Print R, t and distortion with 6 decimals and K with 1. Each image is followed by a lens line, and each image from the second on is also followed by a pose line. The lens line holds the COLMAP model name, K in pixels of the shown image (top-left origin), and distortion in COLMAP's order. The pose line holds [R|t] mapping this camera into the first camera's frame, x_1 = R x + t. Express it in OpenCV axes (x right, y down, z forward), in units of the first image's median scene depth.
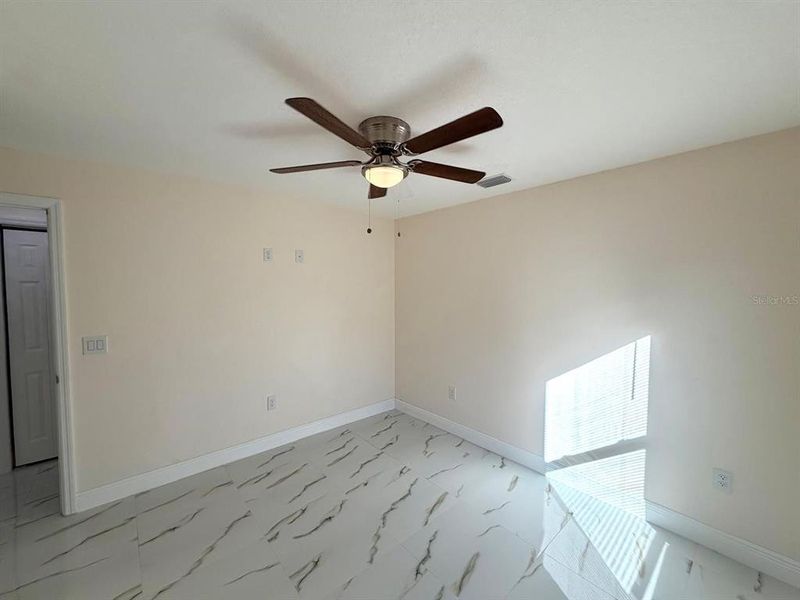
lens RADIAL K [[320.3, 0, 398.6], [0, 320.3, 298.1], [0, 0, 1]] dist [0.000071, 0.000300]
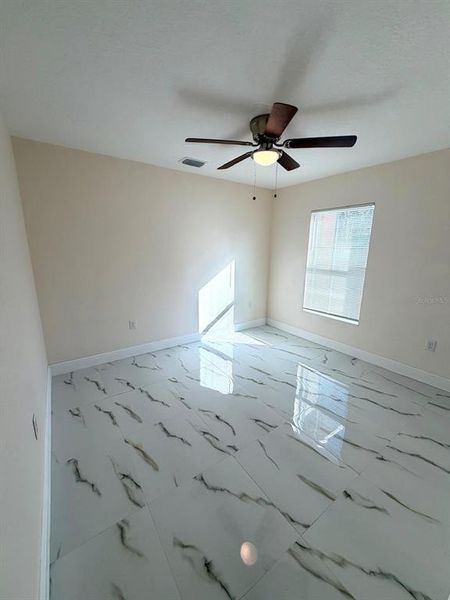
lens RADIAL K [[237.4, 0, 228.3], [0, 237.4, 298.9], [0, 0, 1]] dist [0.000354, -0.000234]
pose [[0.111211, -0.224858, 0.968024, -0.858987], [0.028677, 0.974387, 0.223042, 0.007858], [-0.993383, 0.002956, 0.114811, 0.701044]]
